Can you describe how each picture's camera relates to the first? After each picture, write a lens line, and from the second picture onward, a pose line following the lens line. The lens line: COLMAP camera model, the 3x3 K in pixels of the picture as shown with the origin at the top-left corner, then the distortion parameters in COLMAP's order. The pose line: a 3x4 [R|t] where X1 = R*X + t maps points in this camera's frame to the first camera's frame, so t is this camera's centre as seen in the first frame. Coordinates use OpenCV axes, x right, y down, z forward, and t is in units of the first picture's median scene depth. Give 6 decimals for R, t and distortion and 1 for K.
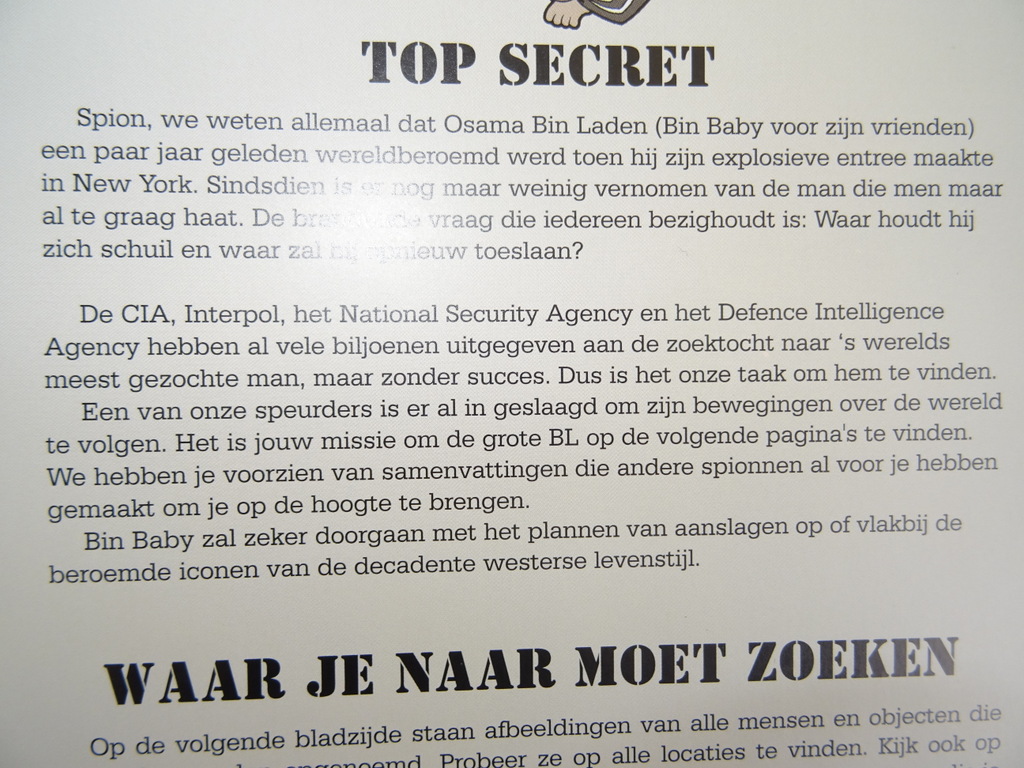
lens RADIAL K [[721.6, 0, 515.1], [0, 721.6, 379.3], [0, 0, 1]] dist [0.021222, -0.015464]
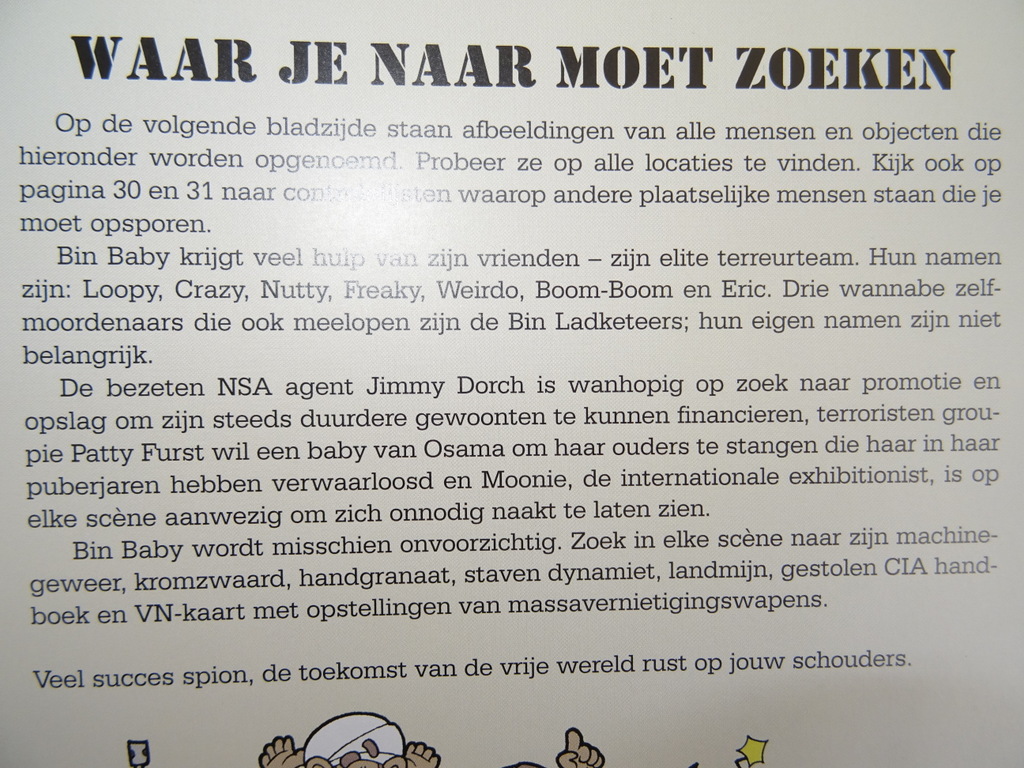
lens RADIAL K [[721.6, 0, 505.8], [0, 721.6, 385.5], [0, 0, 1]] dist [0.021222, -0.015464]
pose [[0.999925, 0.005357, -0.011045, 0.028477], [-0.005704, 0.999483, -0.031636, 0.850668], [0.010870, 0.031696, 0.999438, 0.046056]]
